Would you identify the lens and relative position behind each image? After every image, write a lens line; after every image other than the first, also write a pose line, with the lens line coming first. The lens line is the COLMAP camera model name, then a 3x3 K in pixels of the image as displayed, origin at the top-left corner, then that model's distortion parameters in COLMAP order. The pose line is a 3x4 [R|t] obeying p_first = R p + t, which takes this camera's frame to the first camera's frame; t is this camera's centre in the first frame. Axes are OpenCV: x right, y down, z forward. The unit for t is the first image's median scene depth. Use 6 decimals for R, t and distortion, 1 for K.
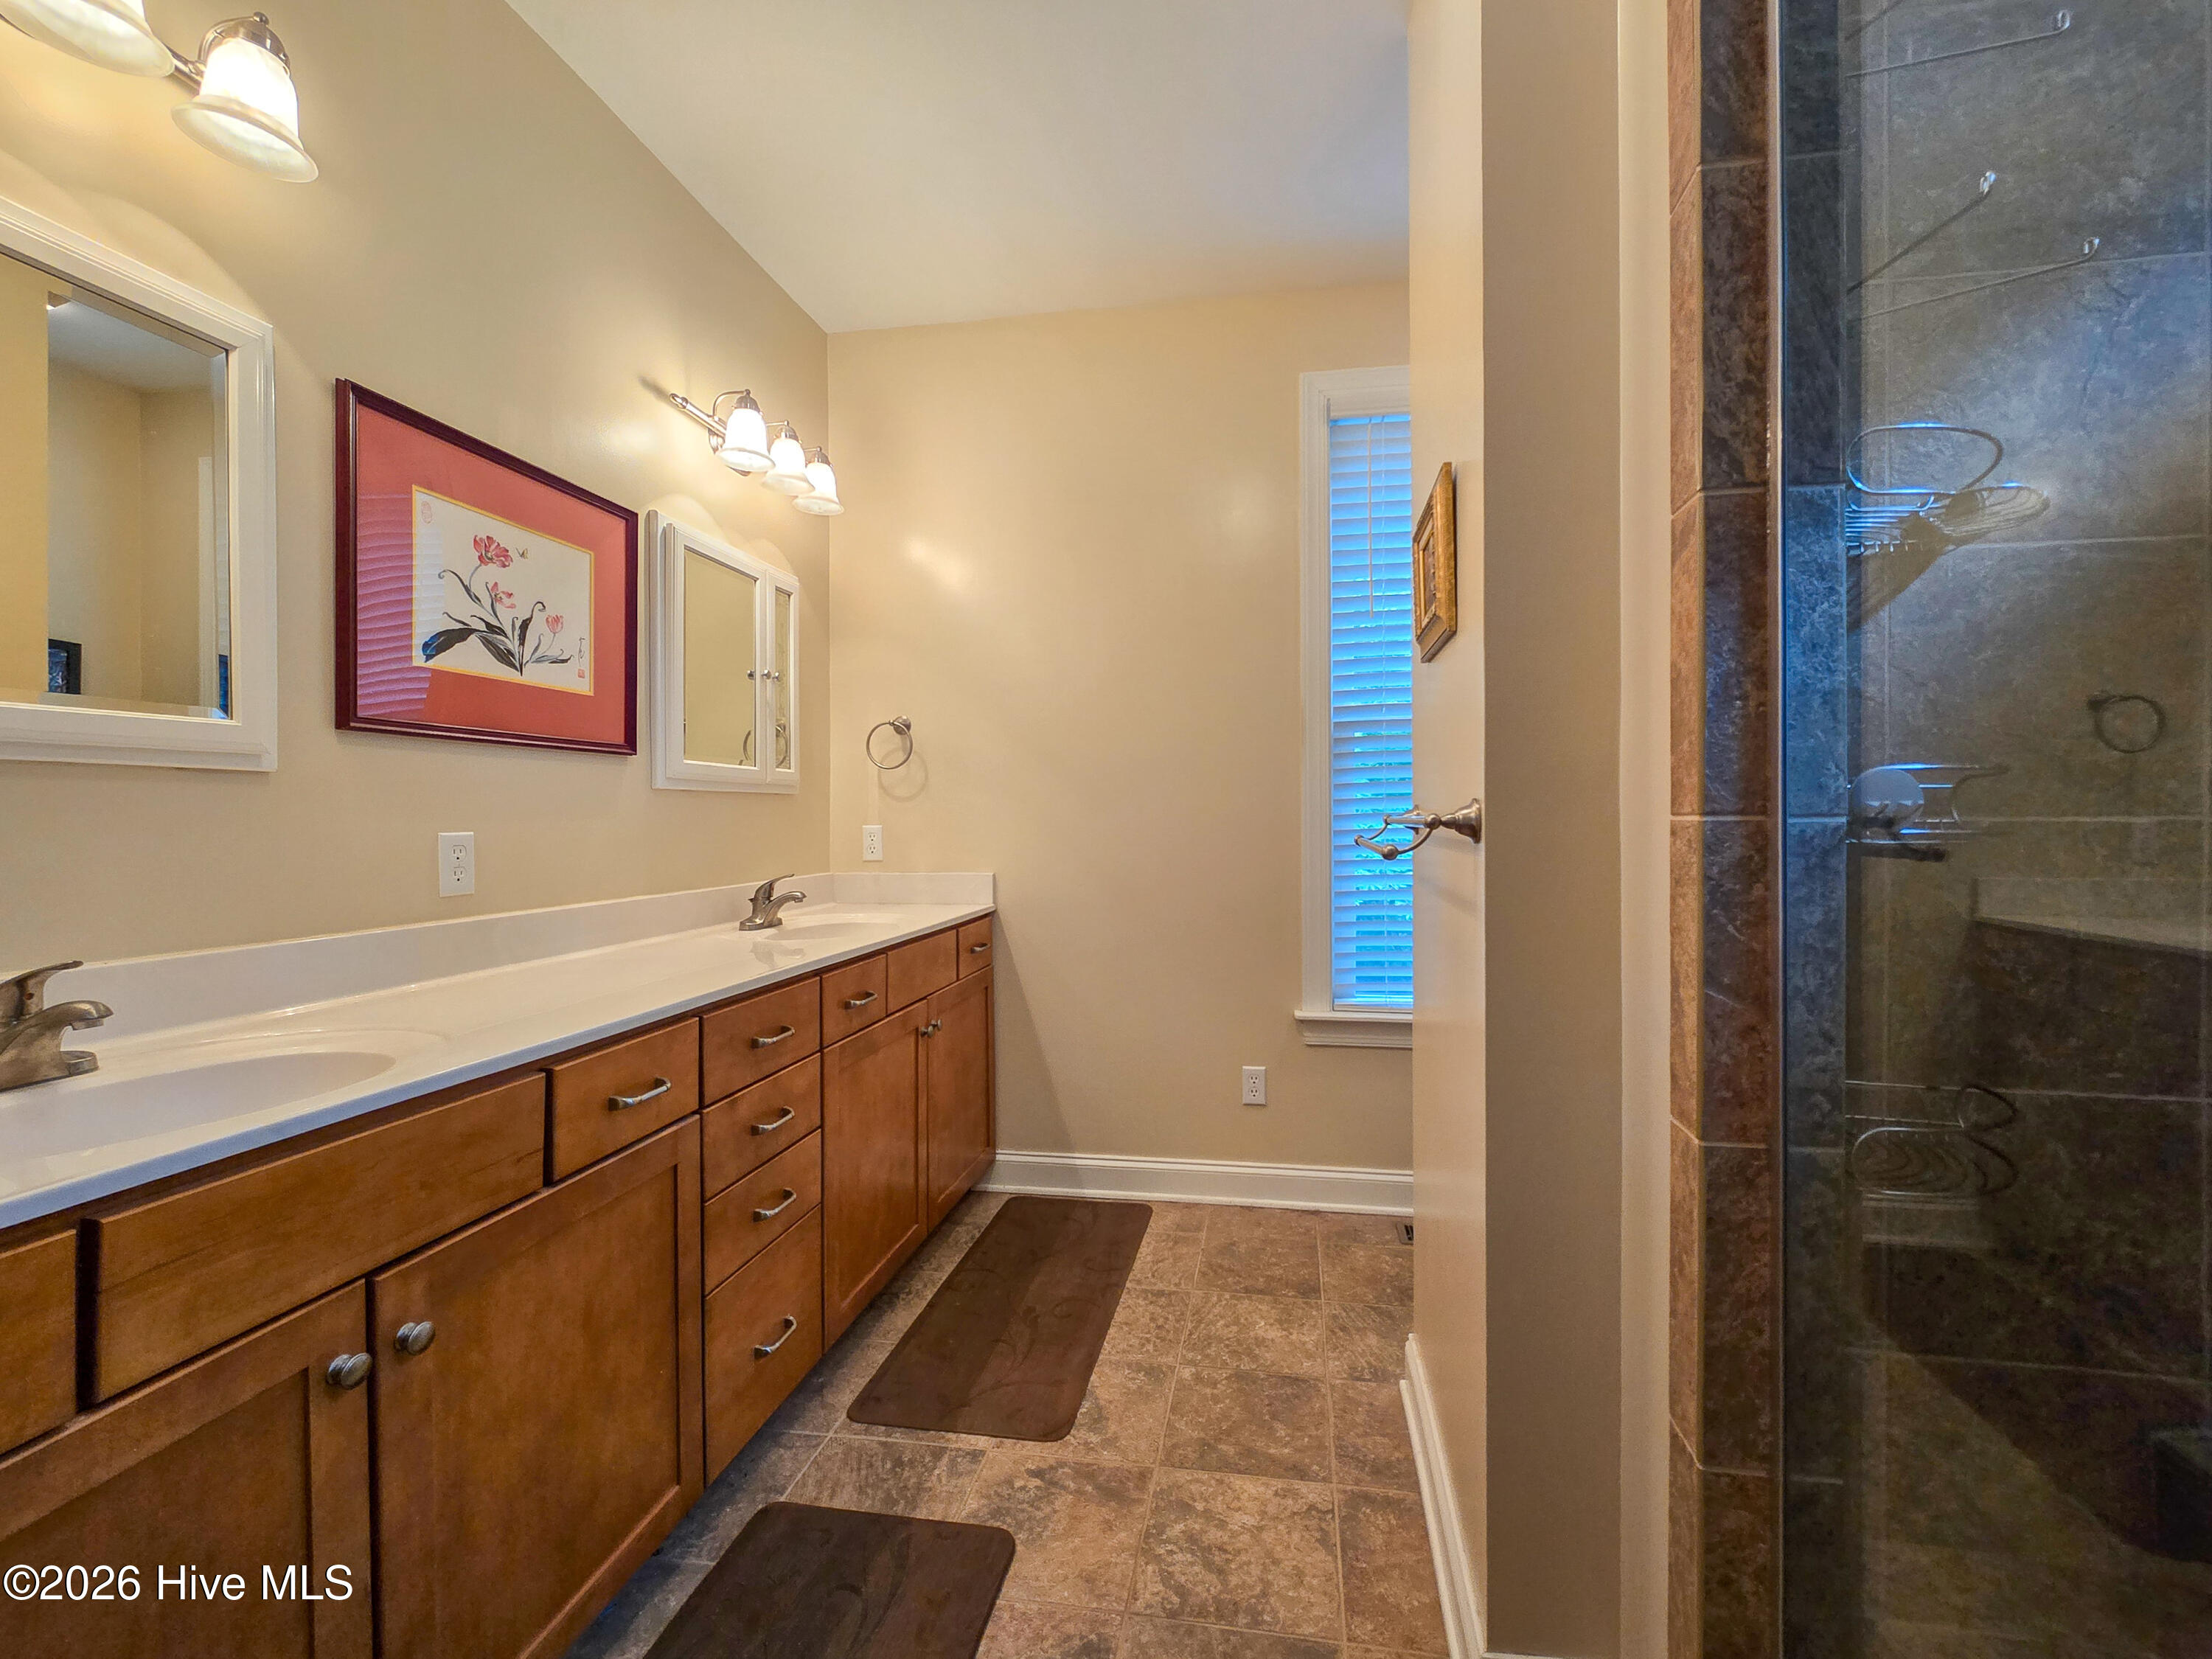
lens RADIAL K [[938.2, 0, 1109.9], [0, 938.2, 821.7], [0, 0, 1]] dist [-0.002887, -0.003046]
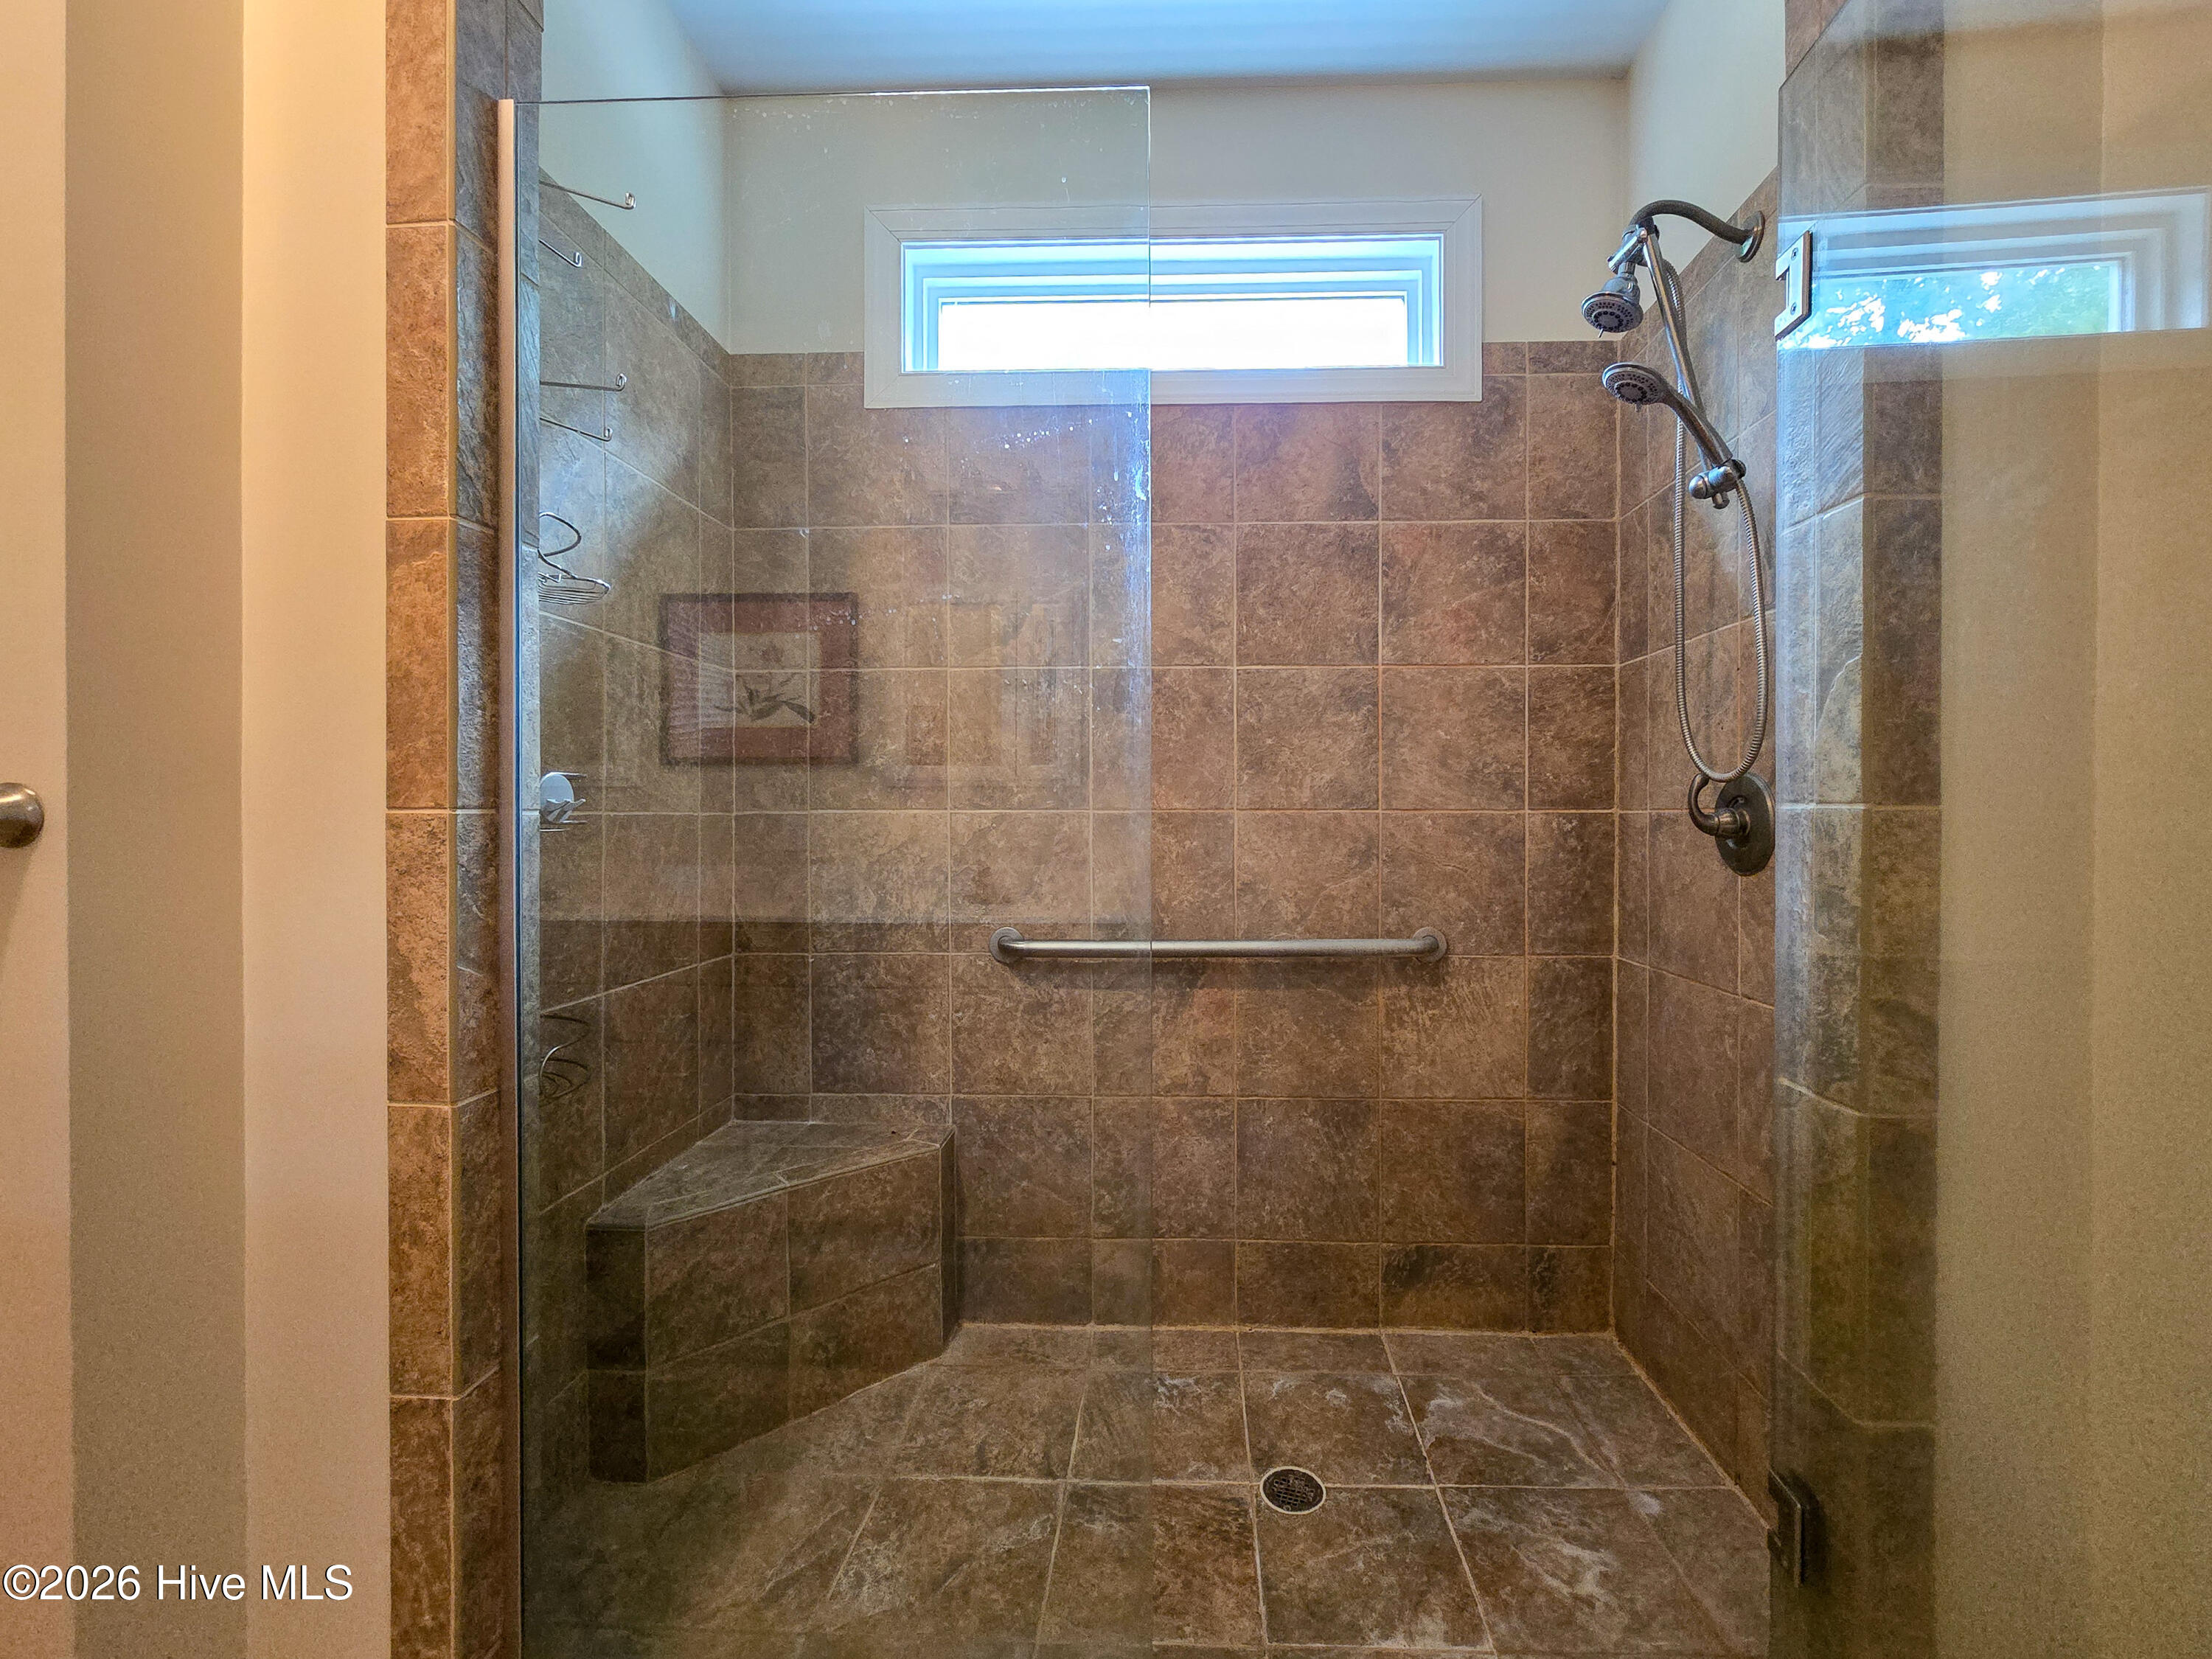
lens RADIAL K [[938.2, 0, 1104.5], [0, 938.2, 817.5], [0, 0, 1]] dist [-0.002887, -0.003046]
pose [[-0.085451, -0.000186, 0.996342, -0.540015], [0.002456, 0.999997, 0.000397, 0.004449], [-0.996339, 0.002481, -0.085450, 0.332533]]
